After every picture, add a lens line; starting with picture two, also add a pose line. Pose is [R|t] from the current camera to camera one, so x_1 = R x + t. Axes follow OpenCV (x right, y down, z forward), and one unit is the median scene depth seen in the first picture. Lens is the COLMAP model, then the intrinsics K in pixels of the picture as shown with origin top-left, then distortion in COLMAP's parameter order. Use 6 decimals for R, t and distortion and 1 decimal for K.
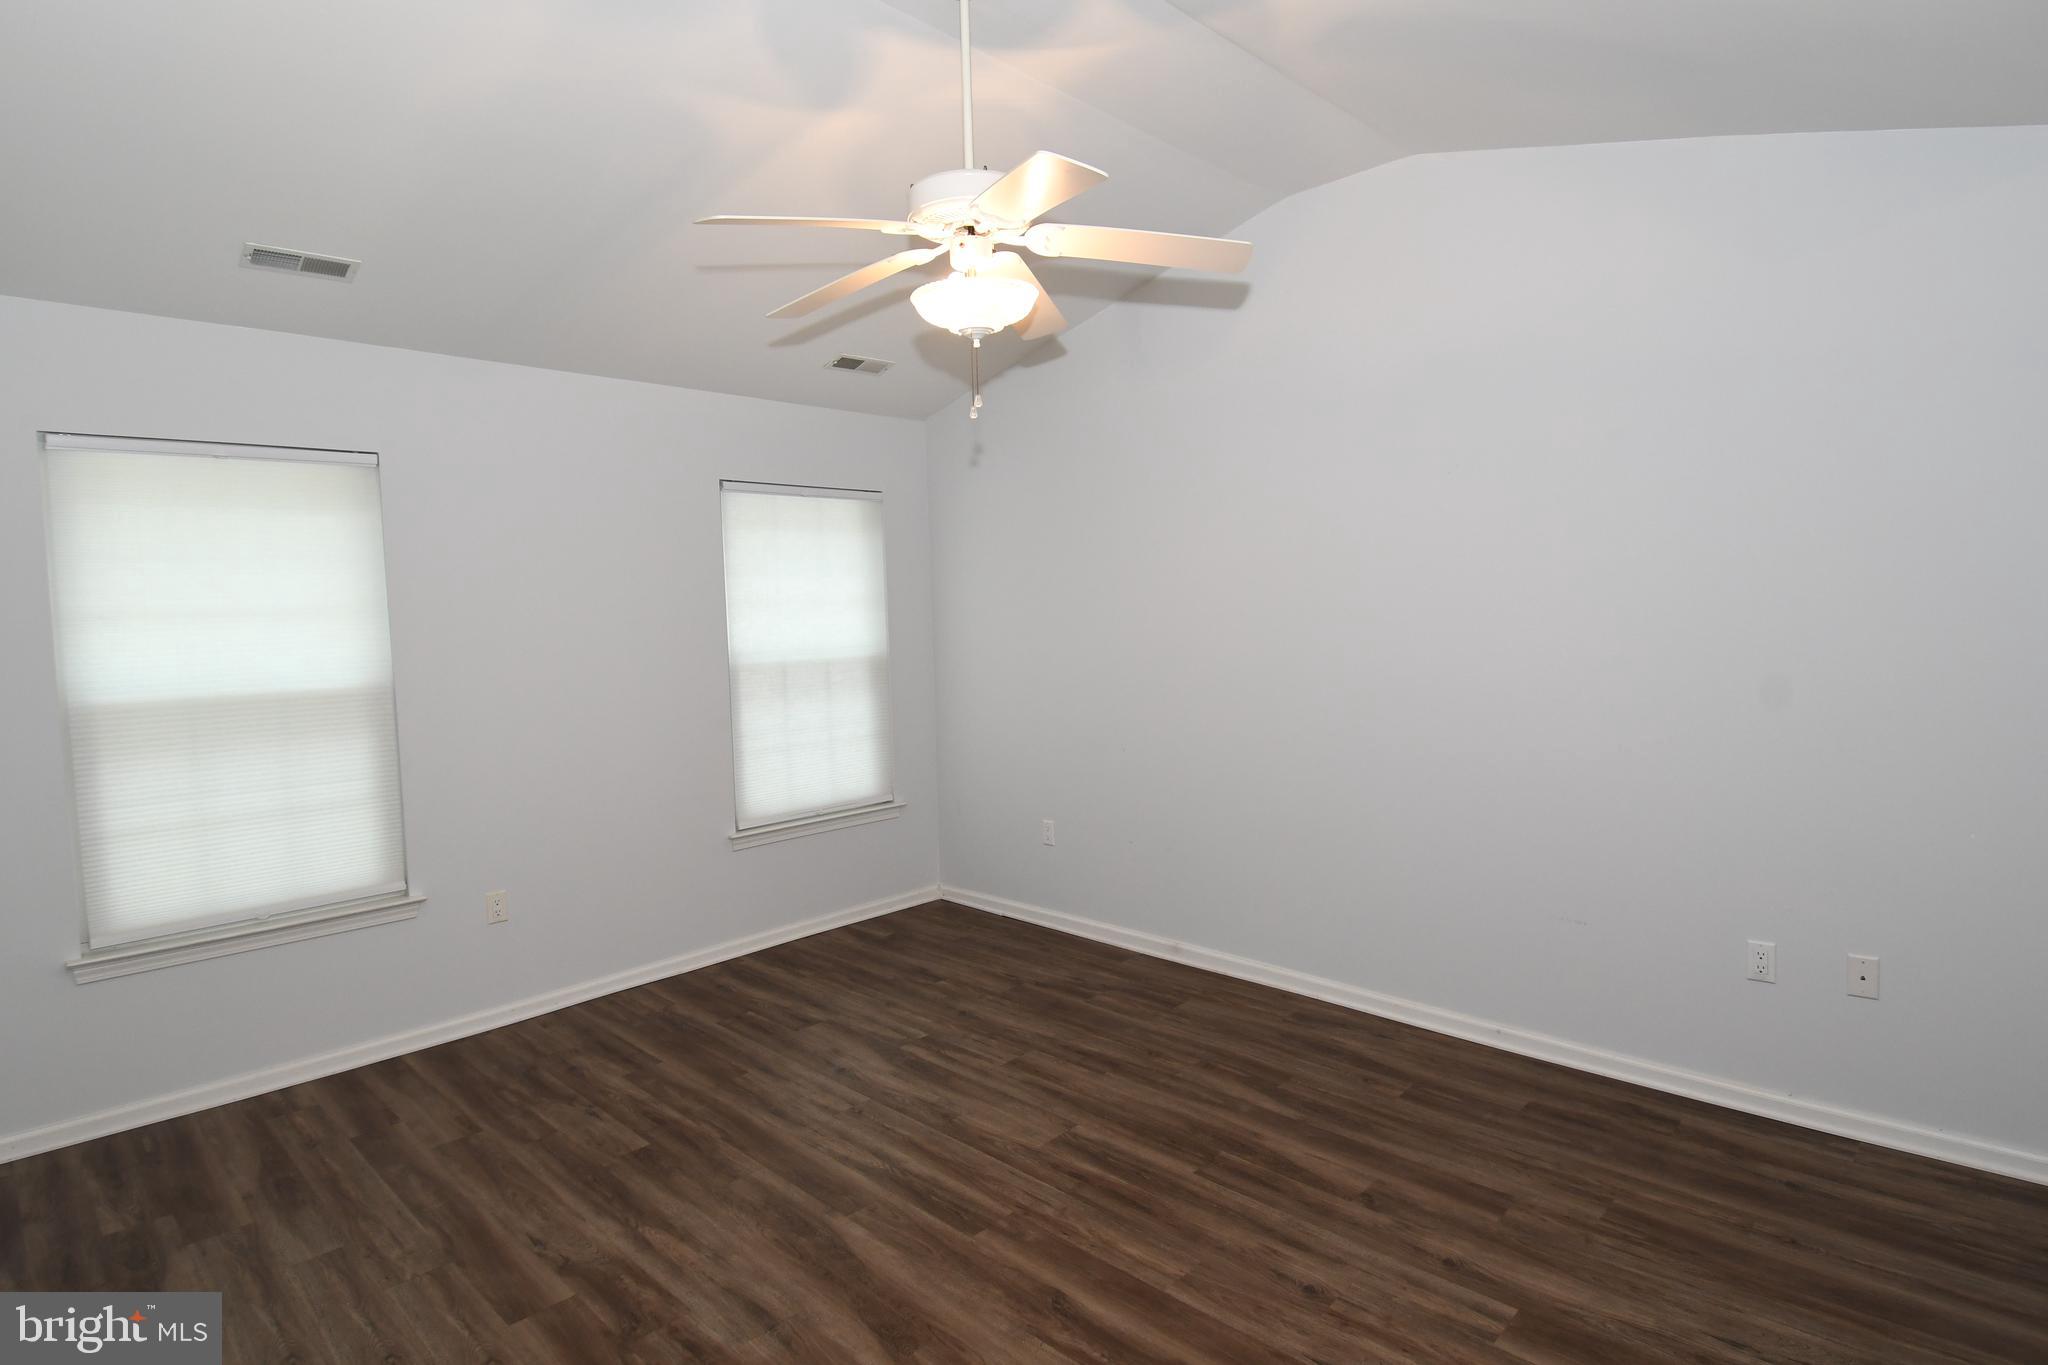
lens RADIAL K [[1052.4, 0, 1019.0], [0, 1052.4, 681.0], [0, 0, 1]] dist [0.042284, -0.049361]
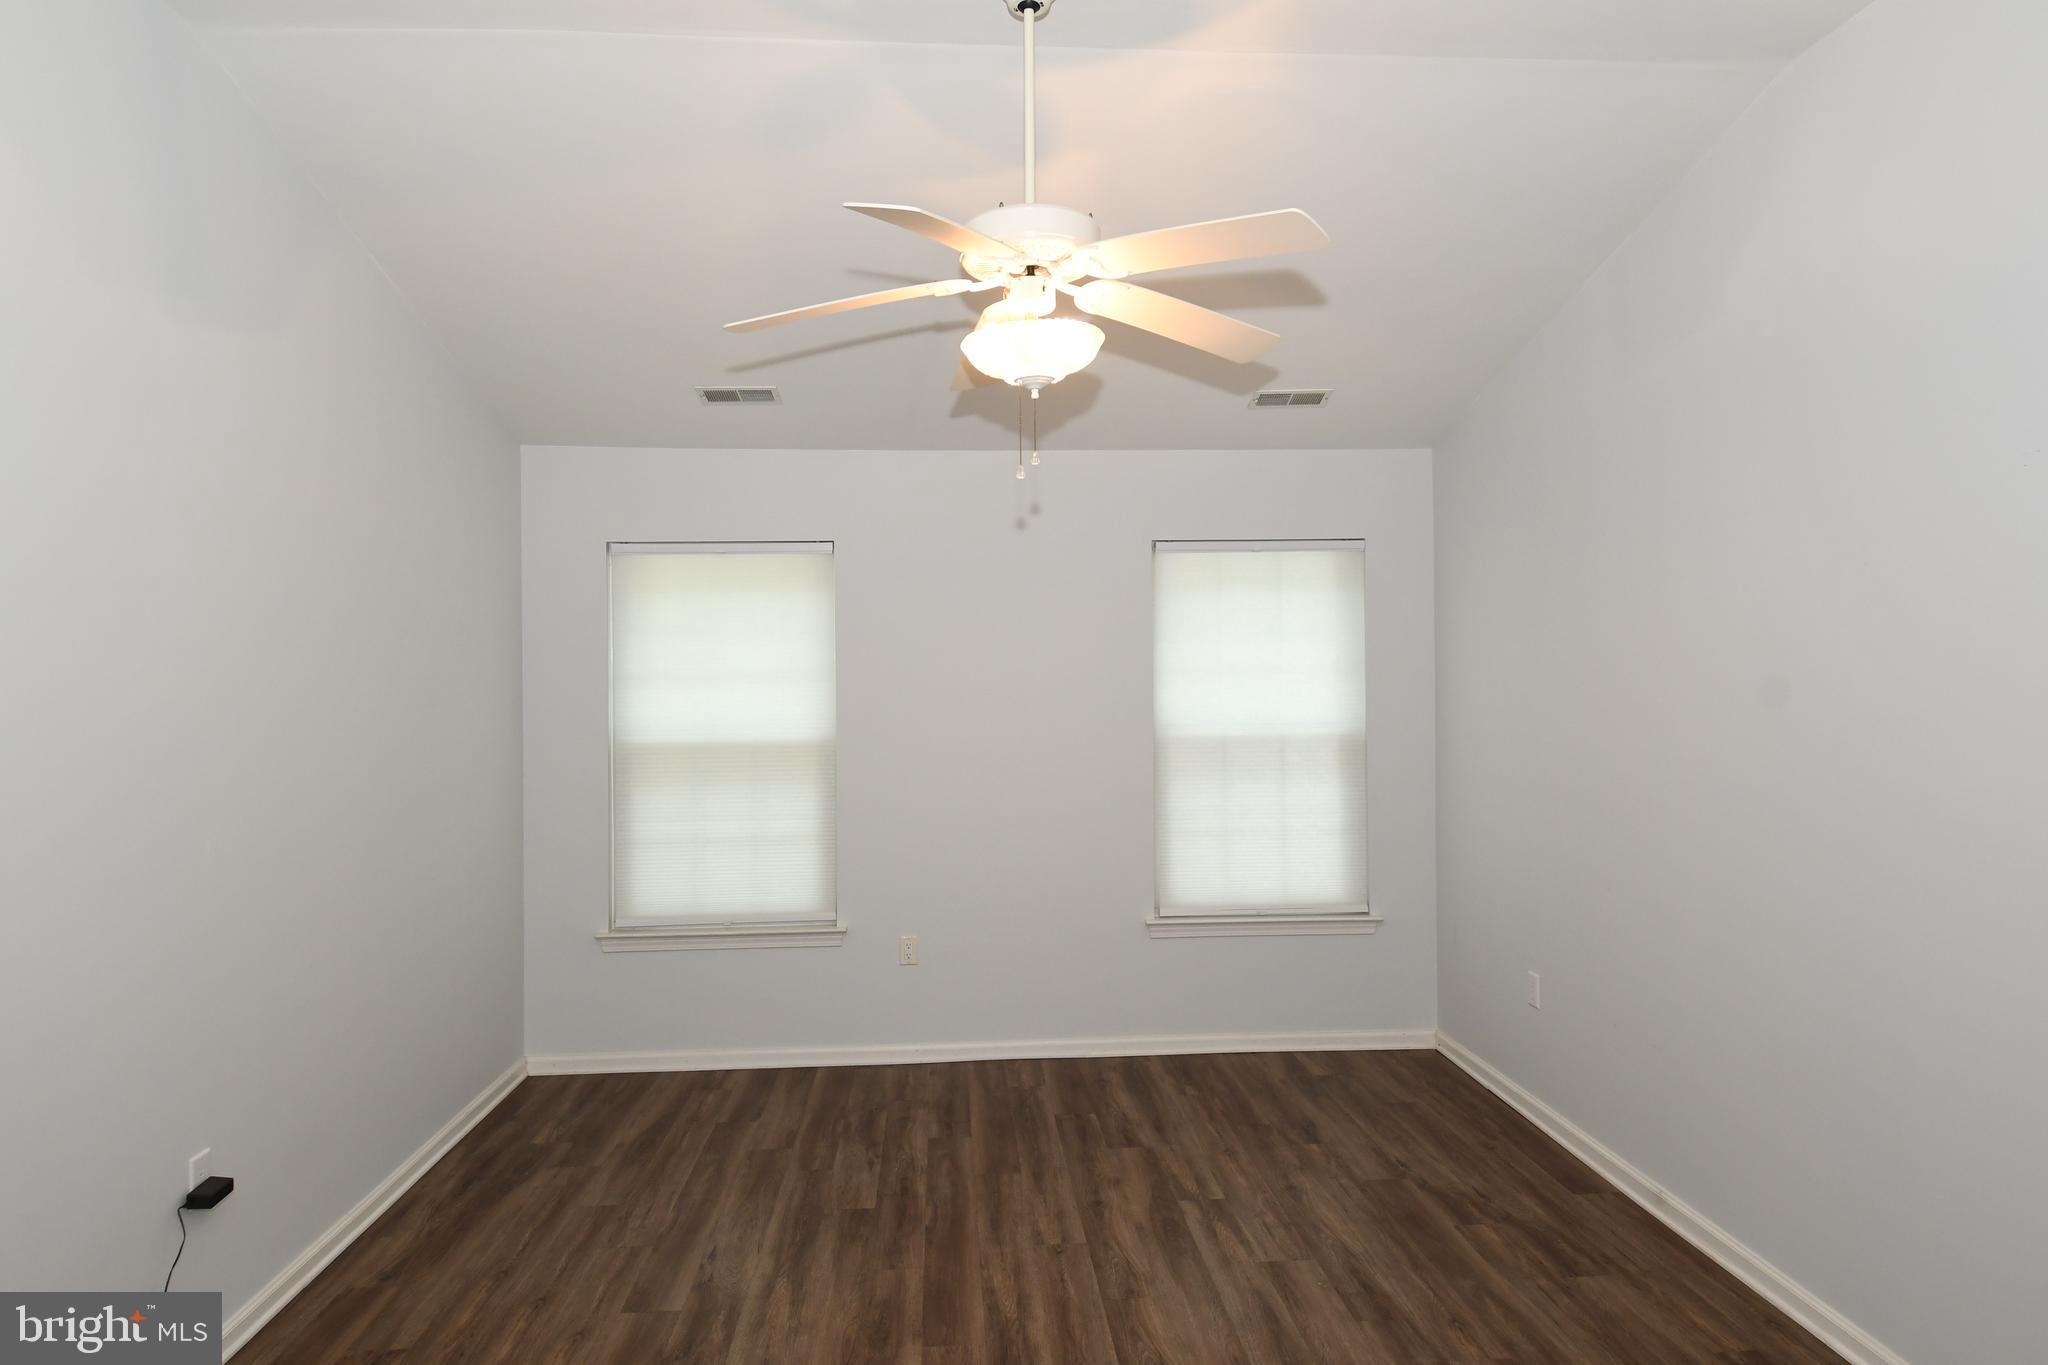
lens RADIAL K [[1170.8, 0, 1021.9], [0, 1170.8, 680.0], [0, 0, 1]] dist [0.059268, -0.066302]
pose [[0.741733, 0.021410, -0.670353, 0.426093], [-0.056957, 0.997891, -0.031151, -0.033833], [0.668272, 0.061287, 0.741388, 0.190834]]
